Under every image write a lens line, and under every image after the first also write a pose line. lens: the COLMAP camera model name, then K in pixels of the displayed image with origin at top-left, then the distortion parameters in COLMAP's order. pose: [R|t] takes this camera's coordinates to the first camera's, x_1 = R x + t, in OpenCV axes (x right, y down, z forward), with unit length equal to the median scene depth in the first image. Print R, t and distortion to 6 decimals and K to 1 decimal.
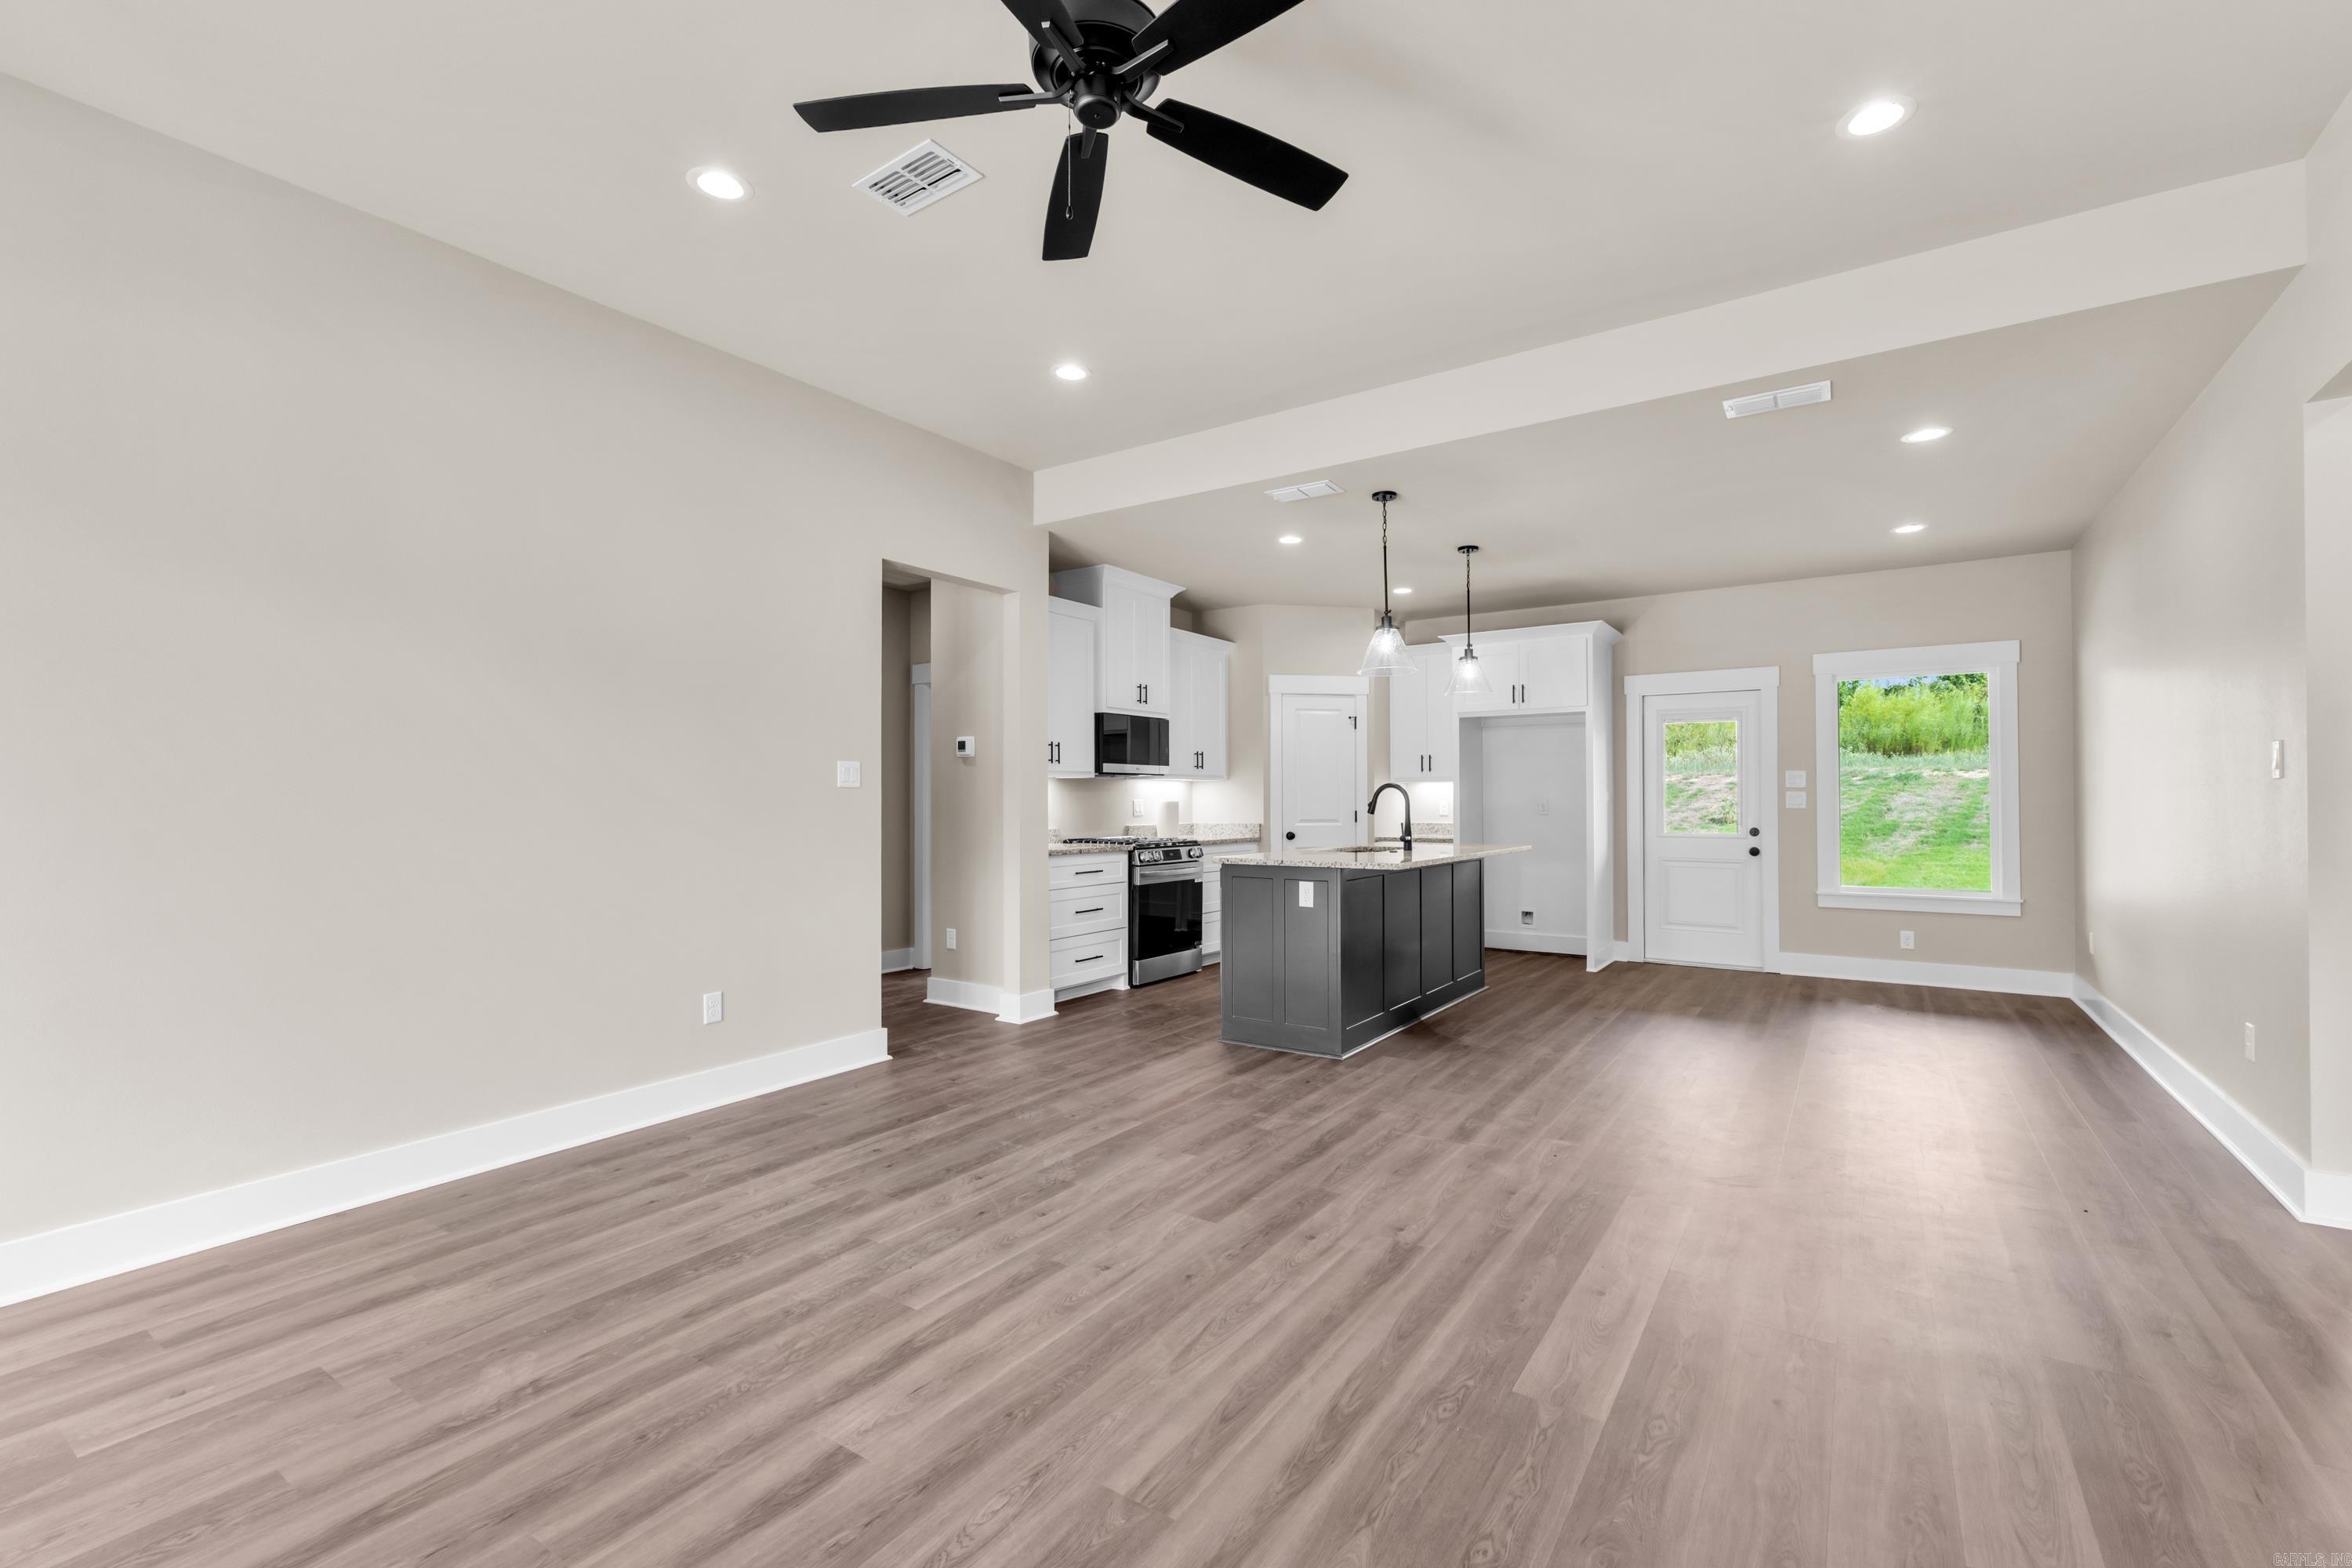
lens RADIAL K [[1004.1, 0, 1189.3], [0, 1004.1, 783.7], [0, 0, 1]] dist [0.001563, 0.001477]
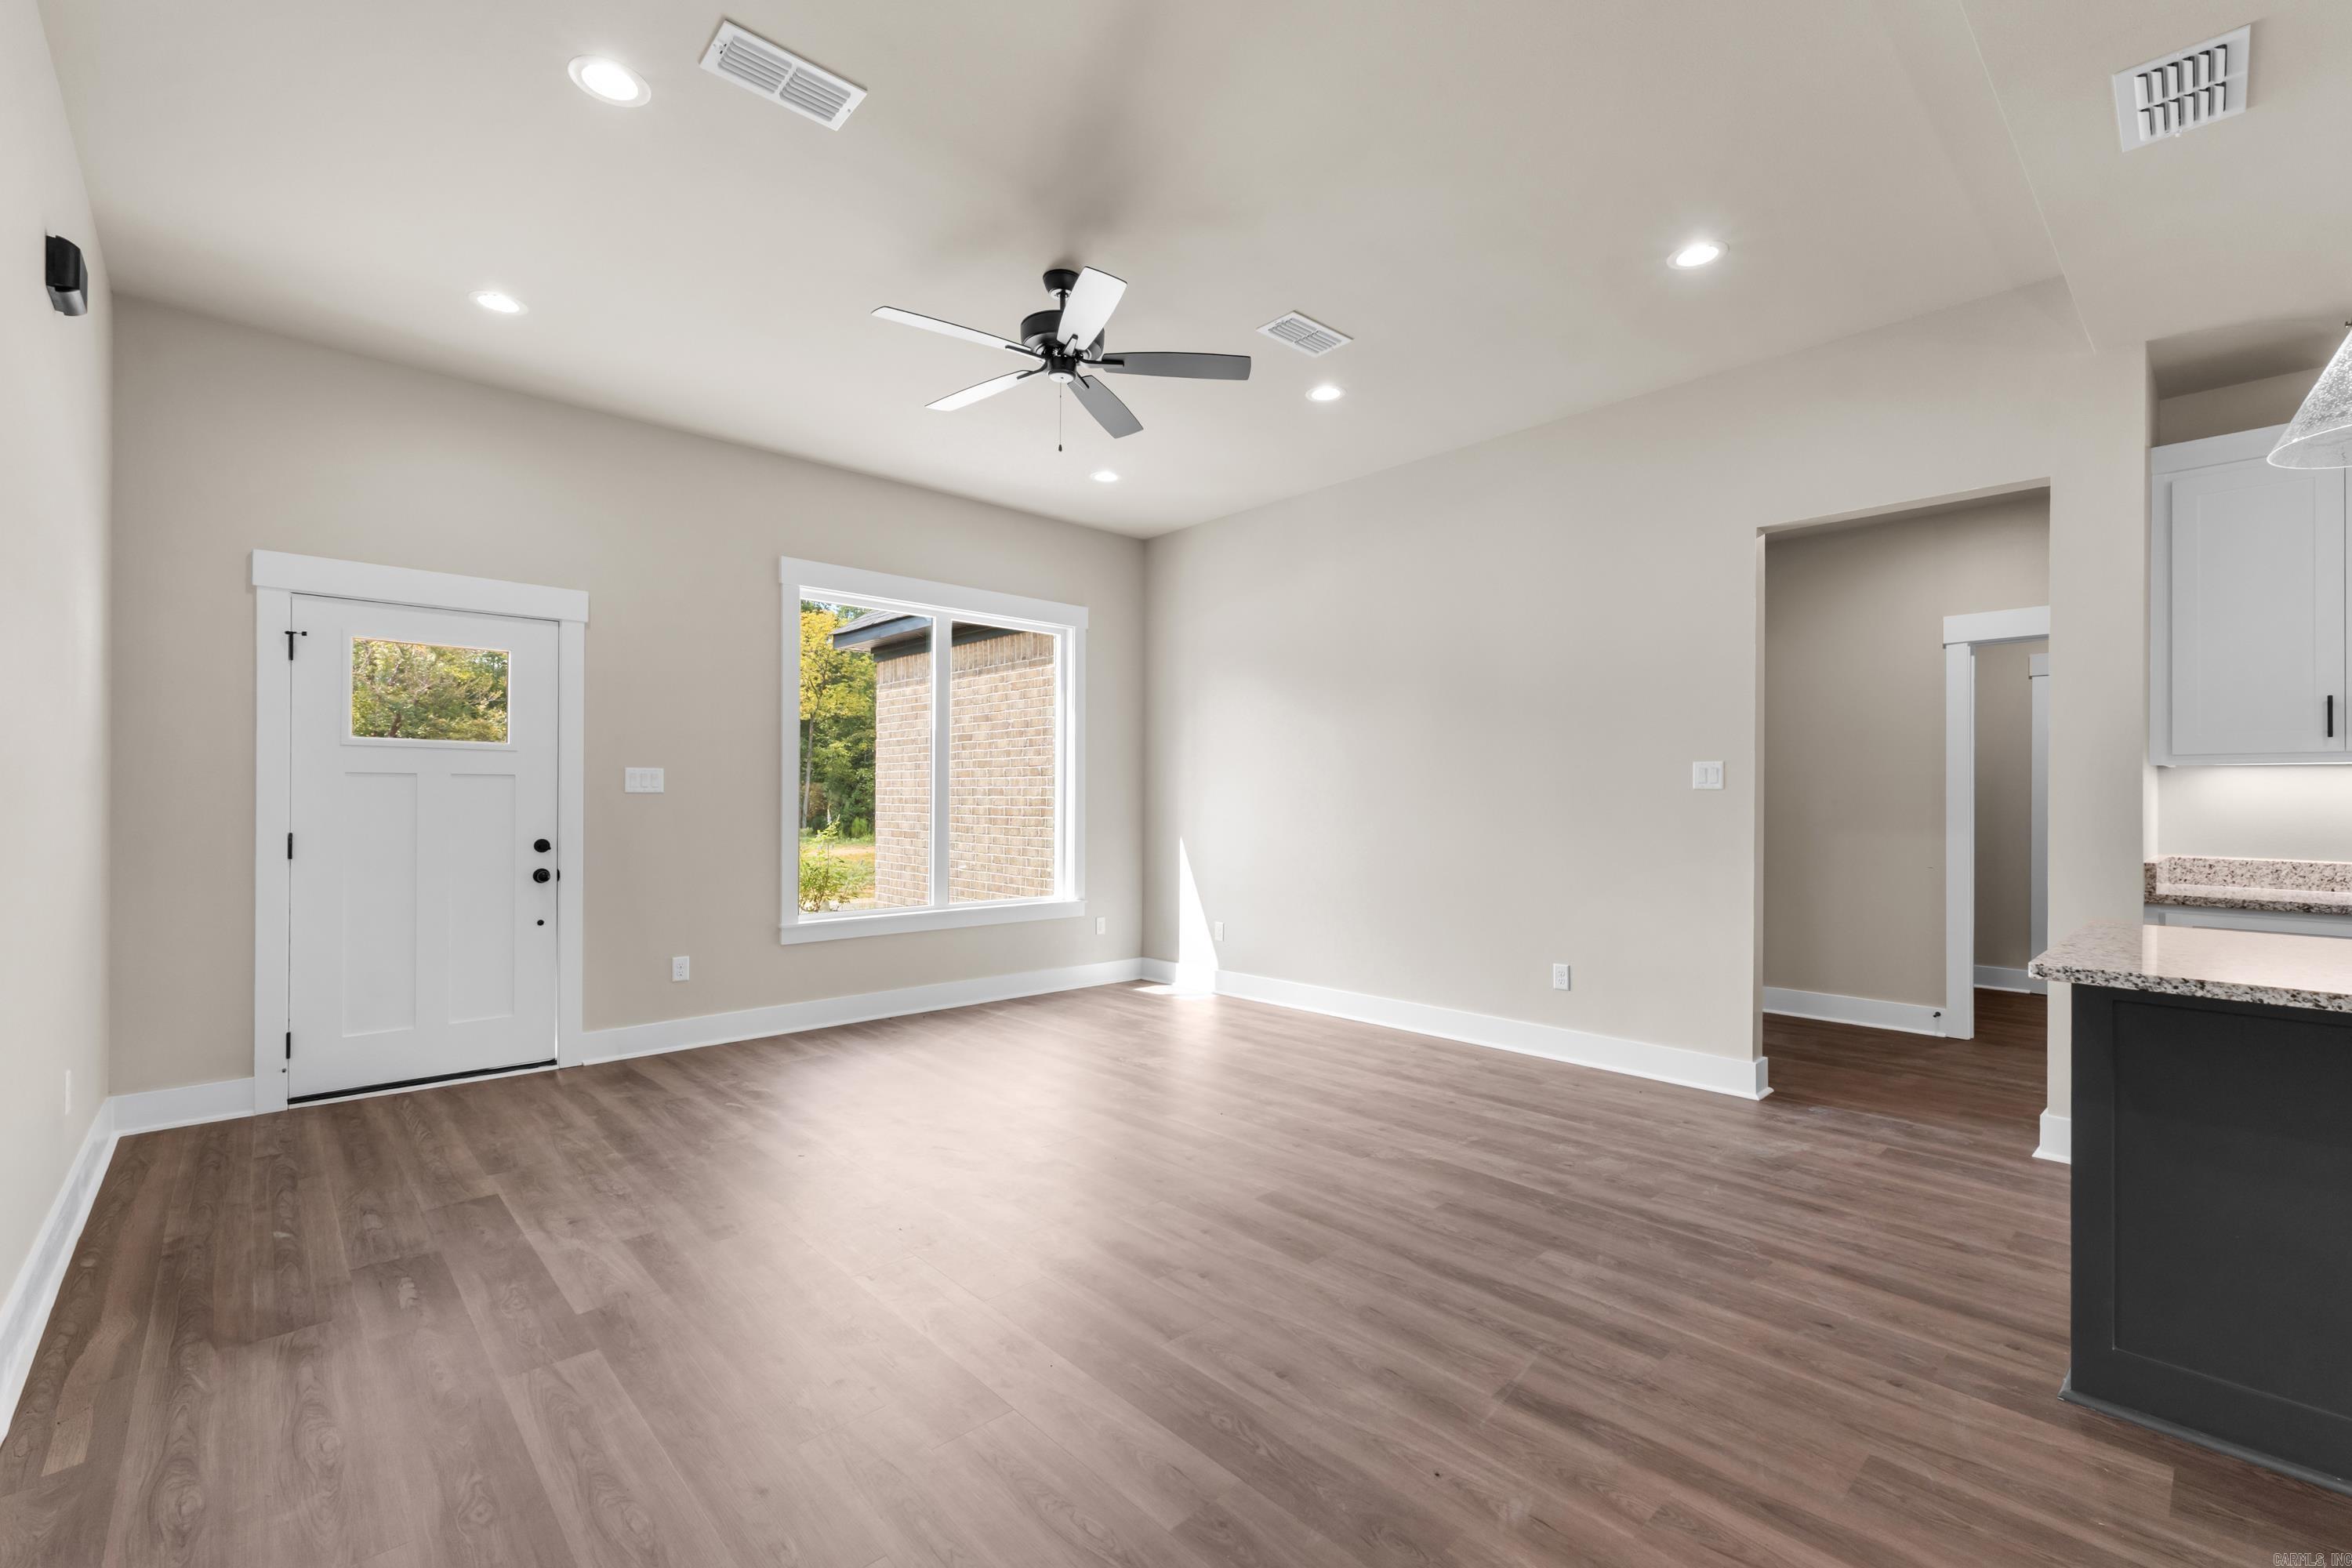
lens RADIAL K [[1004.1, 0, 1197.8], [0, 1004.1, 786.4], [0, 0, 1]] dist [0.001563, 0.001477]
pose [[-0.214323, -0.006878, -0.976739, 0.637380], [0.010905, 0.999896, -0.009434, 0.004534], [0.976702, -0.012673, -0.214226, 0.689821]]
